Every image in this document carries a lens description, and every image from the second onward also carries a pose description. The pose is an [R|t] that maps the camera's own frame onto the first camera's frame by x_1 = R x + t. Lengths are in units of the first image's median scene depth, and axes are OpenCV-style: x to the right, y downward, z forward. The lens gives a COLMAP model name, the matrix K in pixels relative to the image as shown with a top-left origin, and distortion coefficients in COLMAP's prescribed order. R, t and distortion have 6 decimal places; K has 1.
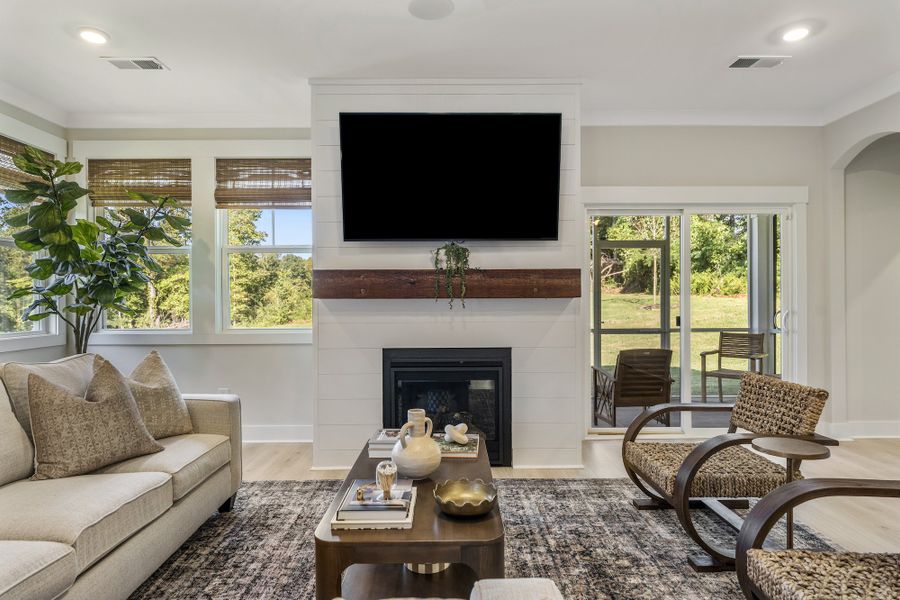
lens RADIAL K [[514.5, 0, 452.3], [0, 514.5, 292.1], [0, 0, 1]] dist [-0.000729, 0.000366]
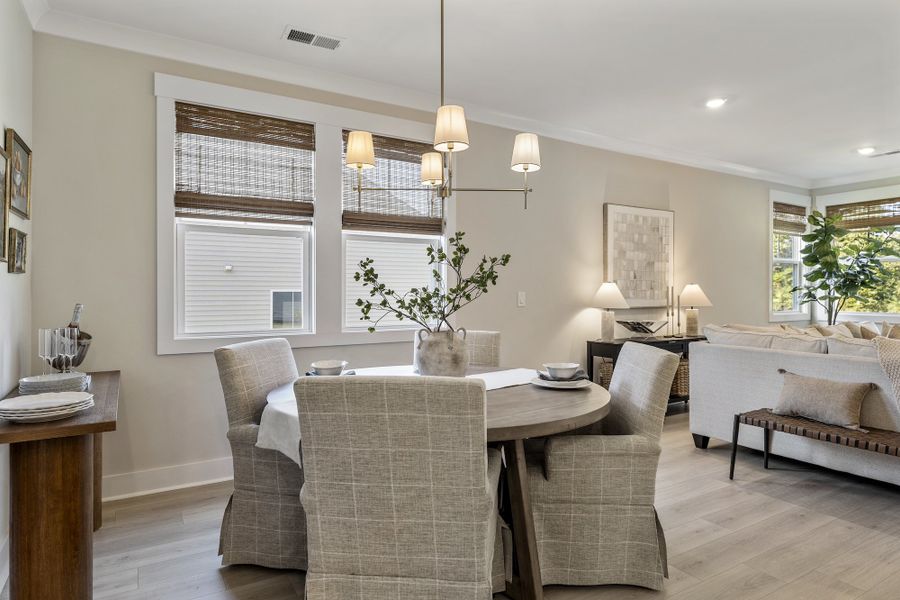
lens RADIAL K [[514.5, 0, 452.3], [0, 514.5, 292.1], [0, 0, 1]] dist [-0.000729, 0.000366]
pose [[0.501319, 0.006239, -0.865240, 0.123329], [0.006350, 0.999921, 0.010889, -0.014308], [0.865239, -0.010953, 0.501239, -0.961820]]
